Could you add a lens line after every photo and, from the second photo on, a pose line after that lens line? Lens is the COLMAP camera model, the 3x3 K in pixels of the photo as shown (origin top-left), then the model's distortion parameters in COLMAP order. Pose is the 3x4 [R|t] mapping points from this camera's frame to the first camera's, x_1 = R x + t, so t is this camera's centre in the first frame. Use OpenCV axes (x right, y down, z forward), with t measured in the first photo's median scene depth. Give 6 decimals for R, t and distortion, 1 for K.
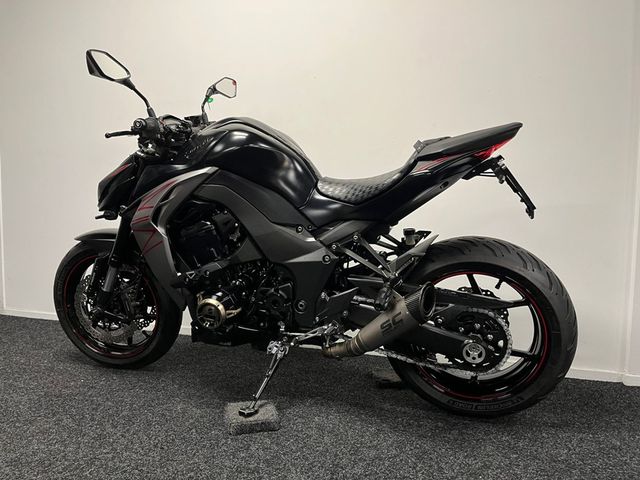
lens RADIAL K [[461.7, 0, 320.0], [0, 461.7, 240.0], [0, 0, 1]] dist [0.057272, -0.082461]
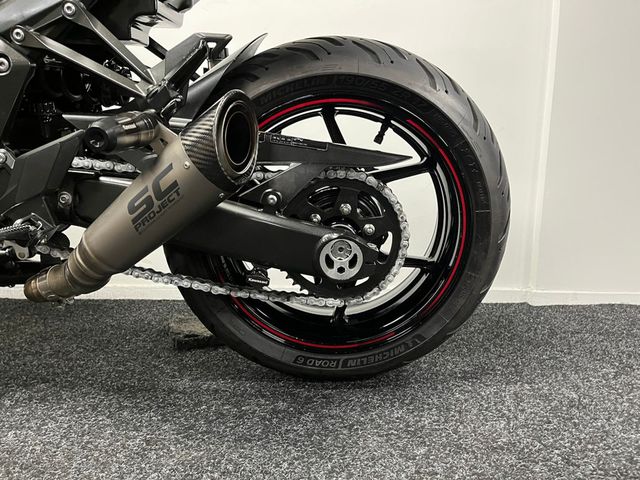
lens RADIAL K [[461.7, 0, 320.0], [0, 461.7, 240.0], [0, 0, 1]] dist [0.057272, -0.082461]
pose [[0.952648, -0.051026, 0.299763, 0.157846], [0.024973, 0.995619, 0.090110, 0.171451], [-0.303048, -0.078357, 0.949748, 0.523303]]
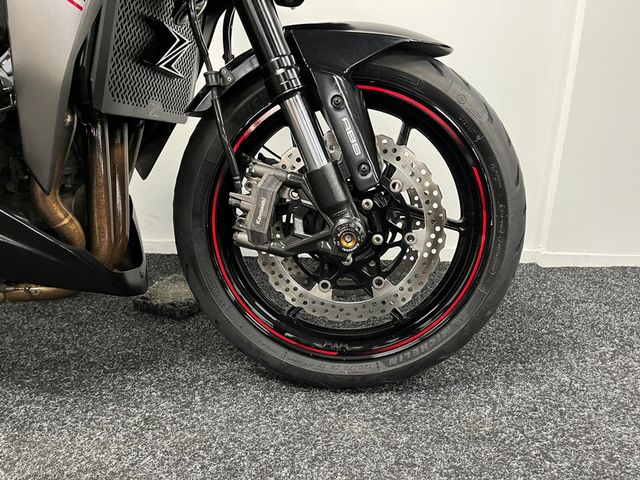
lens RADIAL K [[461.7, 0, 320.0], [0, 461.7, 240.0], [0, 0, 1]] dist [0.057272, -0.082461]
pose [[0.966512, -0.093681, 0.238910, 0.203412], [0.030855, 0.966654, 0.254219, 0.101758], [-0.254759, -0.238334, 0.937174, 0.537897]]
